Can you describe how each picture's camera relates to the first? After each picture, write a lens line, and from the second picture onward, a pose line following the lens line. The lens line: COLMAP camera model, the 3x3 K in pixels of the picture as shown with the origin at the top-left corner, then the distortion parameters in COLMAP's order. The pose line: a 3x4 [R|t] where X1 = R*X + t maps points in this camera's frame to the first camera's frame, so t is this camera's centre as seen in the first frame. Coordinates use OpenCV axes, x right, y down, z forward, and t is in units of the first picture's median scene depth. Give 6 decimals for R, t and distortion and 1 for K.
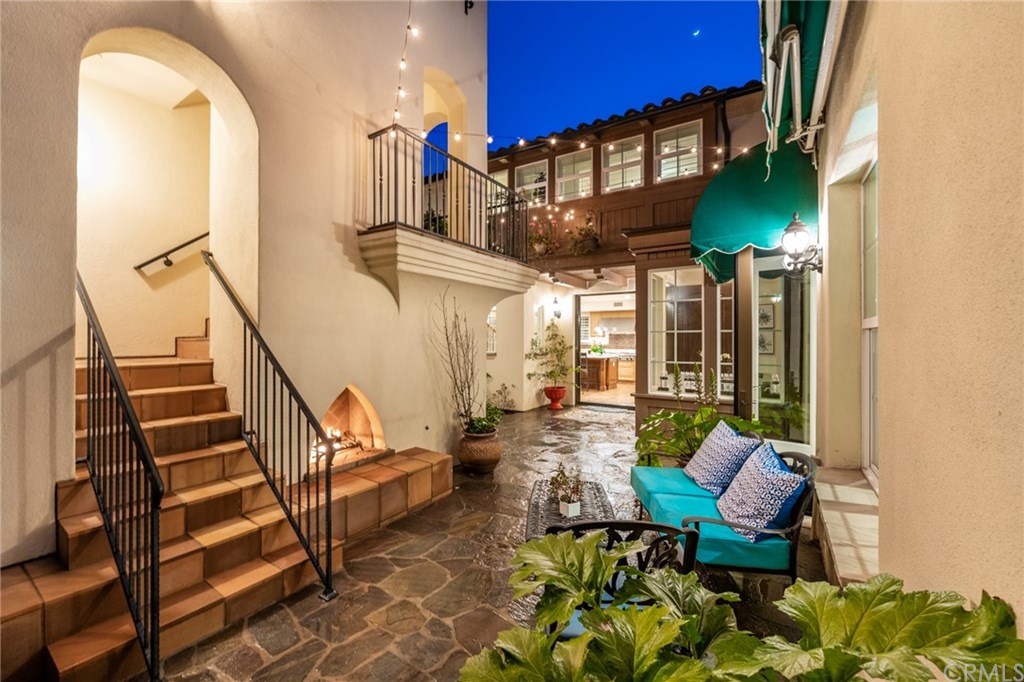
lens RADIAL K [[413.1, 0, 507.9], [0, 413.1, 338.8], [0, 0, 1]] dist [-0.002302, -0.000799]
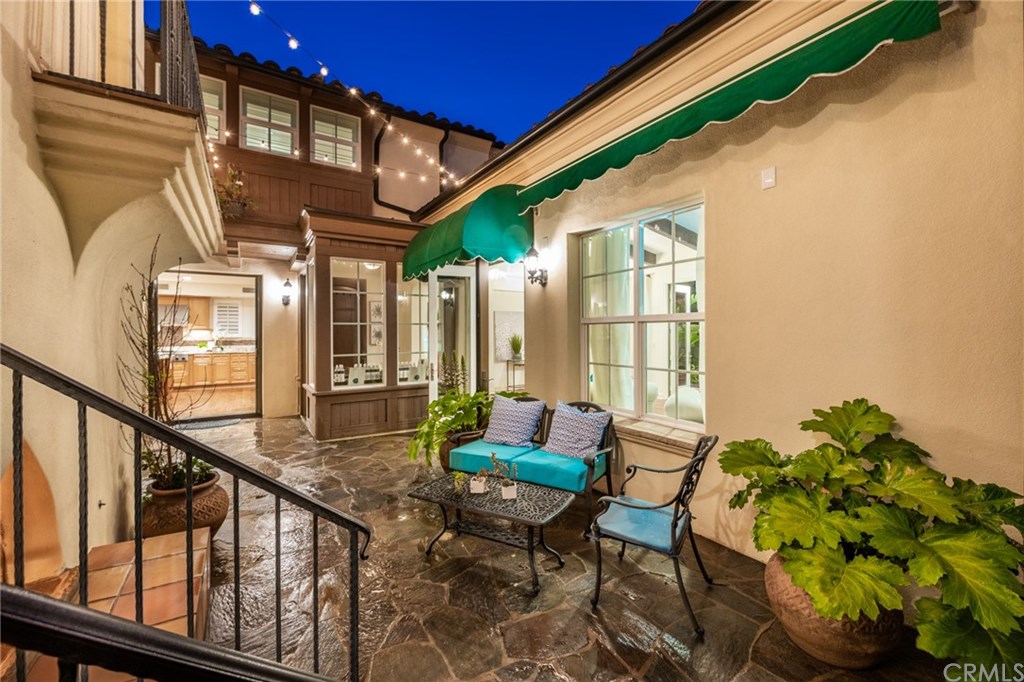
lens RADIAL K [[413.1, 0, 507.9], [0, 413.1, 338.8], [0, 0, 1]] dist [-0.002302, -0.000799]
pose [[0.434138, -0.009786, 0.900793, -0.392646], [-0.002271, 0.999926, 0.011957, 0.005850], [-0.900843, -0.007237, 0.434084, 0.278136]]
